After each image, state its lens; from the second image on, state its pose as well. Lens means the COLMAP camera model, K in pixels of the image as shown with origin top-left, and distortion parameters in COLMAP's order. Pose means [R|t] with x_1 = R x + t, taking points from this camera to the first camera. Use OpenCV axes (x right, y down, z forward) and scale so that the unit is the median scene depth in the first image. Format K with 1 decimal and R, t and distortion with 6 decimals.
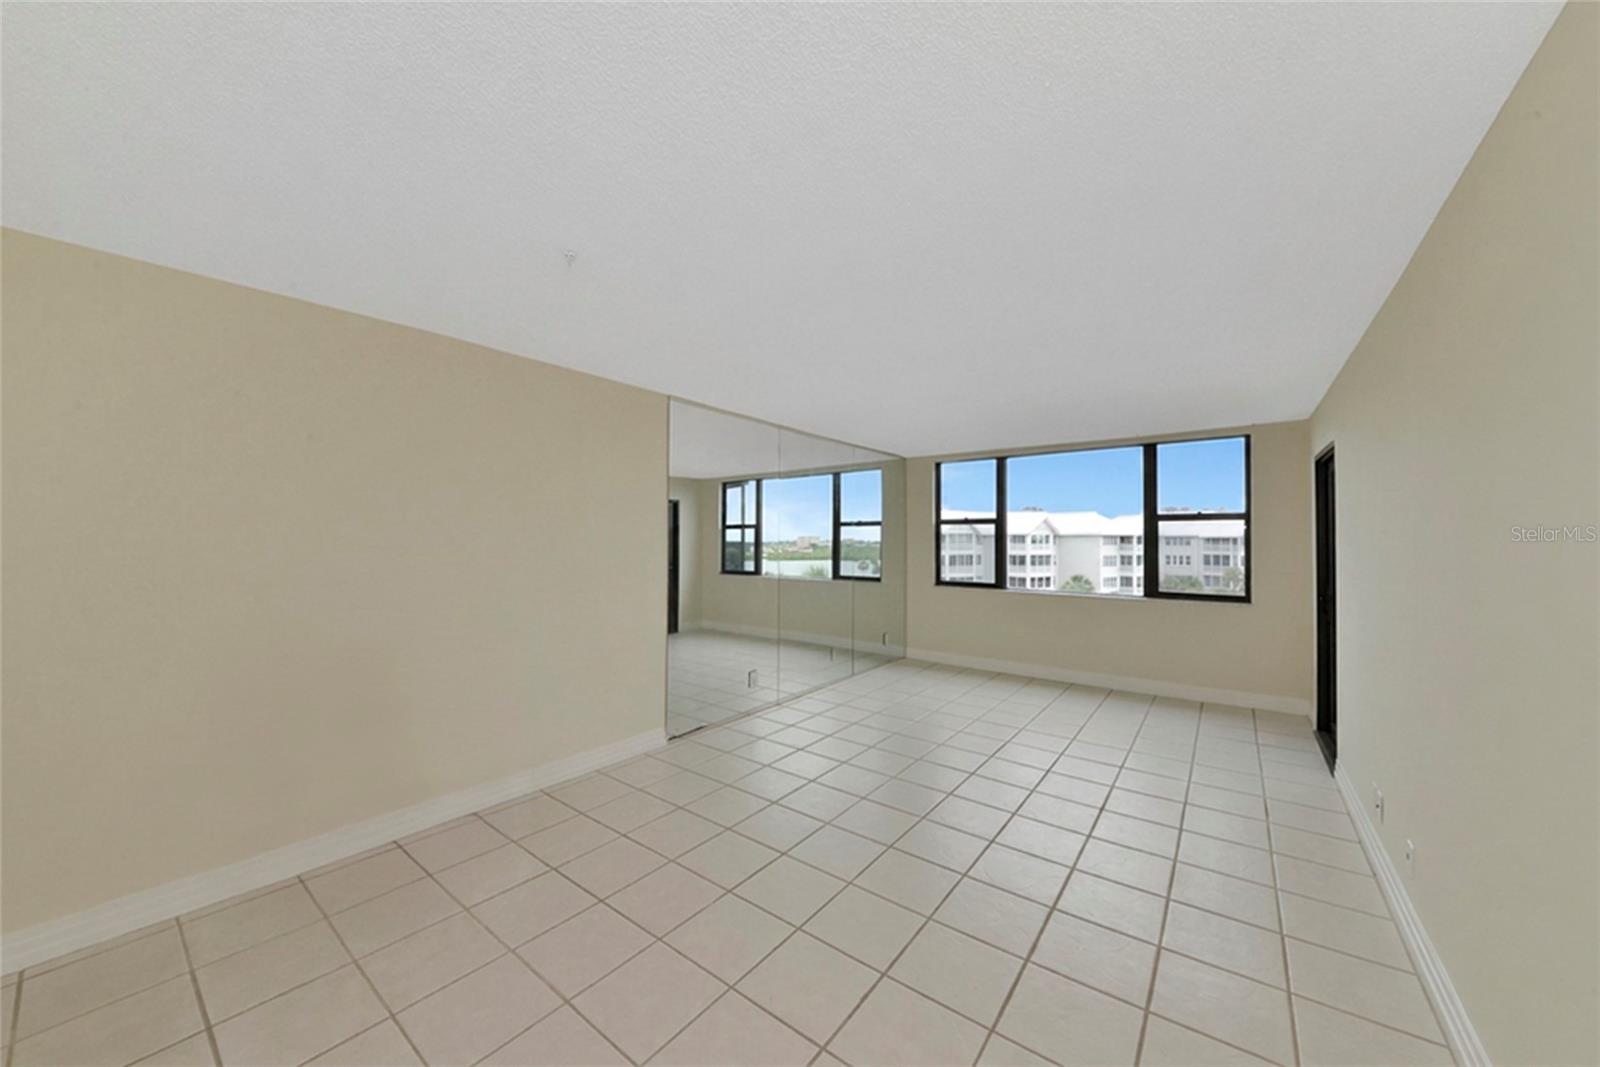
lens RADIAL K [[561.1, 0, 776.1], [0, 561.1, 533.0], [0, 0, 1]] dist [0.000999, -0.000069]
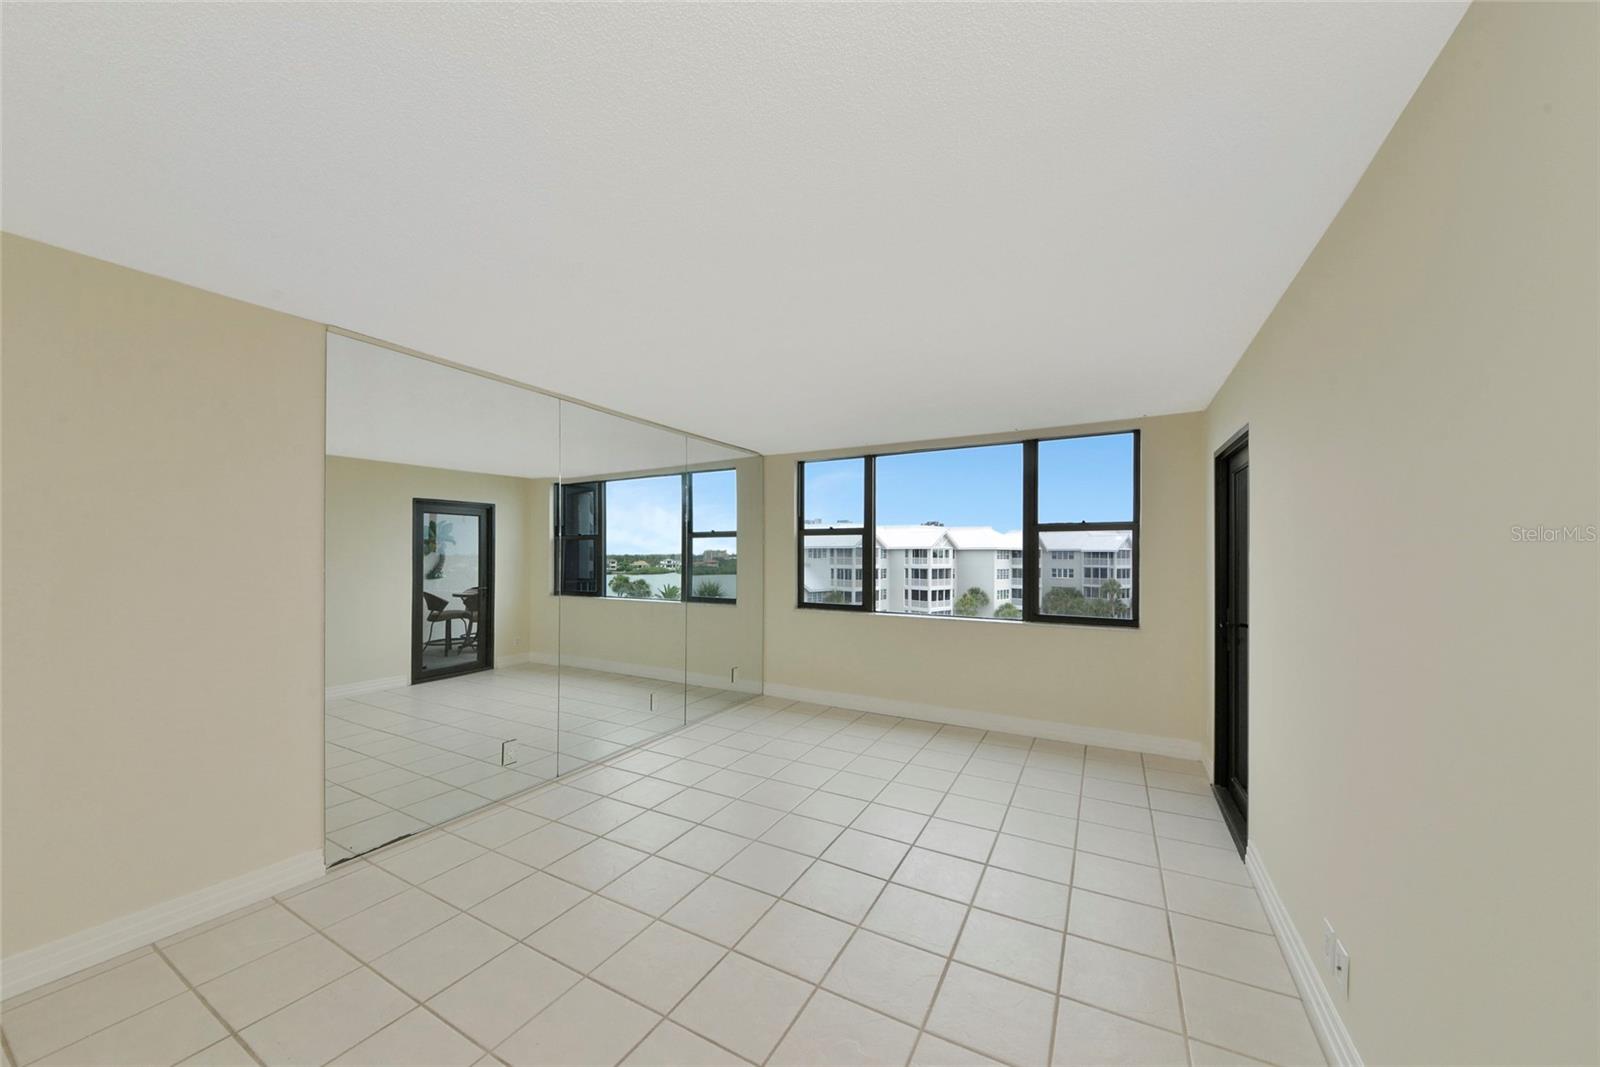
lens RADIAL K [[562.8, 0, 777.9], [0, 562.8, 551.7], [0, 0, 1]] dist [0.019130, -0.000042]
pose [[0.988138, 0.001096, 0.153565, 0.124029], [-0.002389, 0.999963, 0.008231, 0.002345], [-0.153551, -0.008500, 0.988104, 0.168210]]
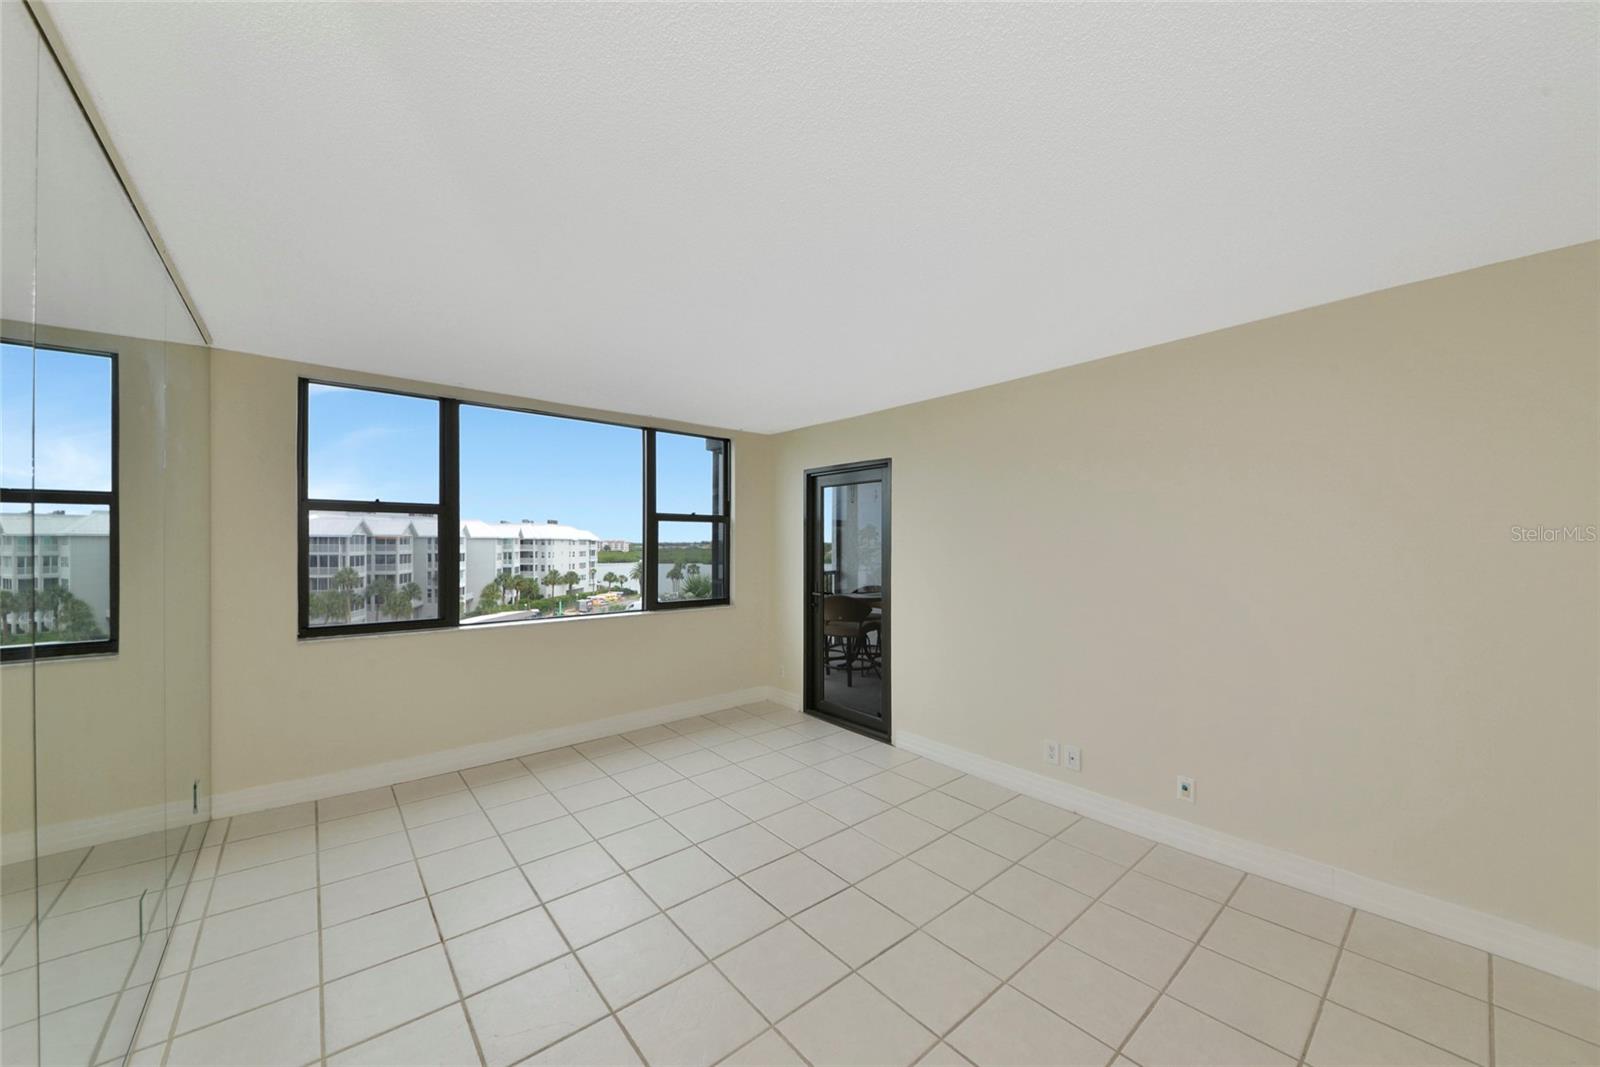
lens RADIAL K [[578.8, 0, 787.4], [0, 578.8, 541.6], [0, 0, 1]] dist [0.046636, -0.030321]
pose [[0.199174, -0.000297, 0.979964, -0.114024], [-0.015803, 0.999869, 0.003515, 0.003680], [-0.979837, -0.016186, 0.199143, 0.486669]]
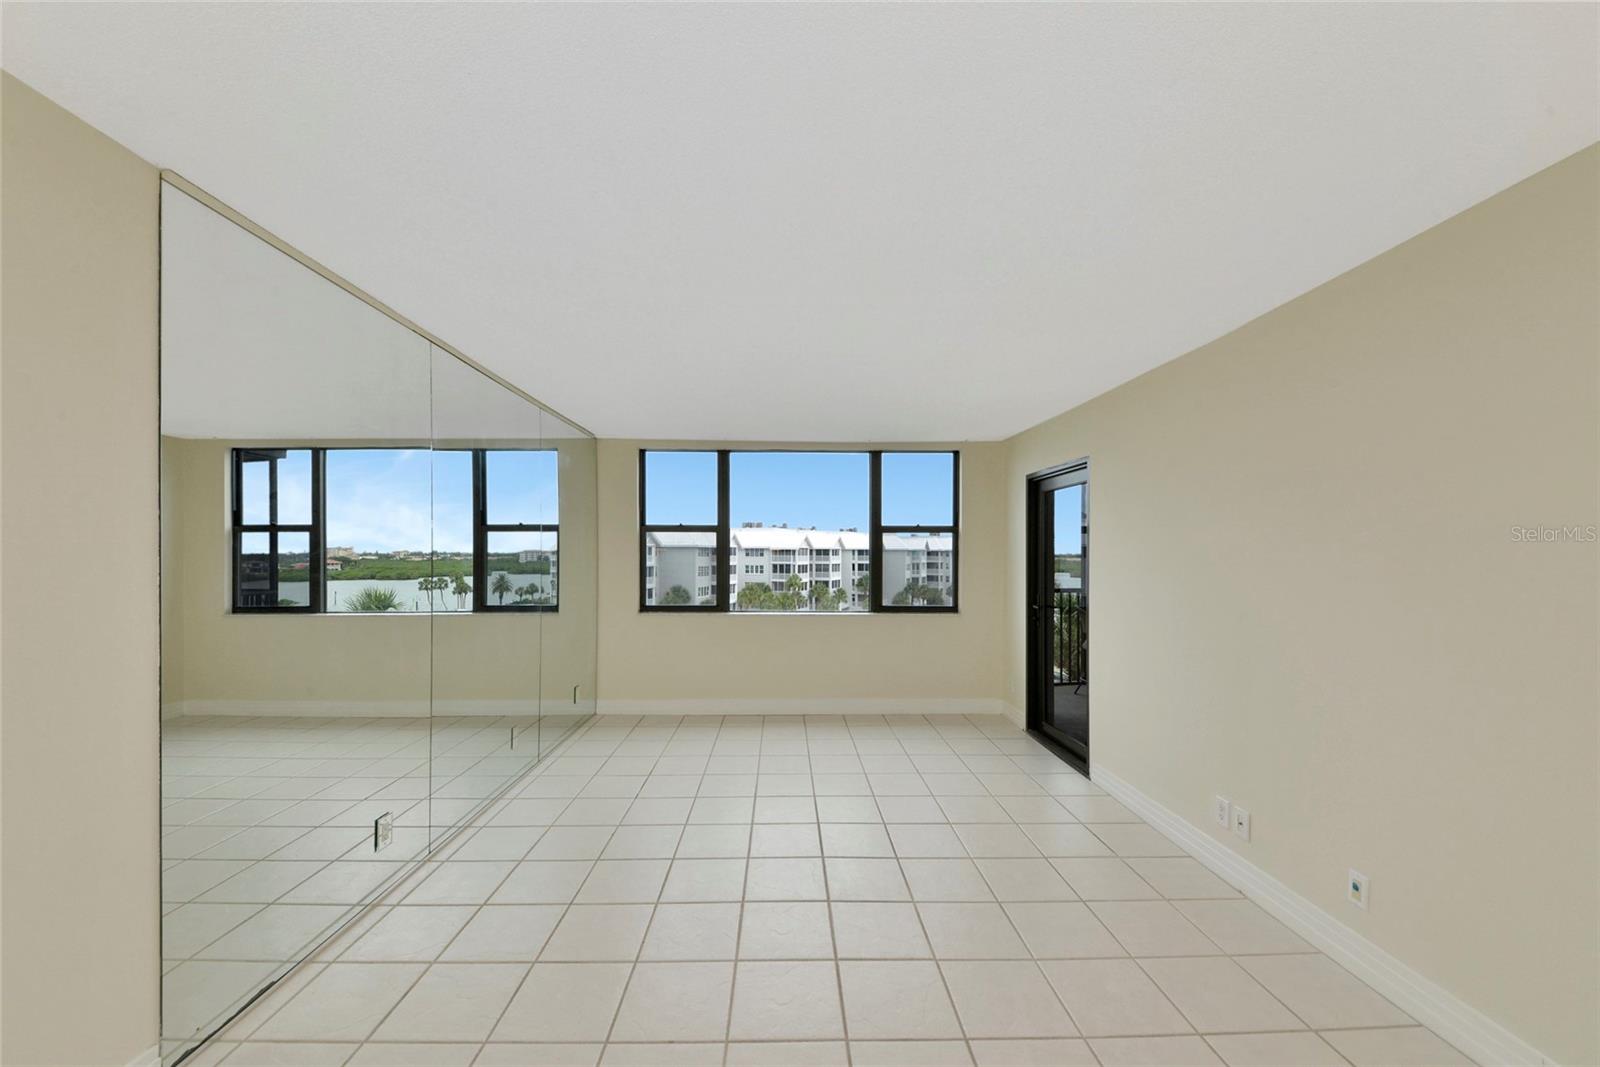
lens RADIAL K [[599.6, 0, 784.9], [0, 599.6, 555.2], [0, 0, 1]] dist [0.007725, -0.000212]
pose [[0.770702, -0.002310, 0.637191, -0.075719], [-0.010103, 0.999823, 0.015845, 0.001922], [-0.637115, -0.018650, 0.770543, 0.246875]]
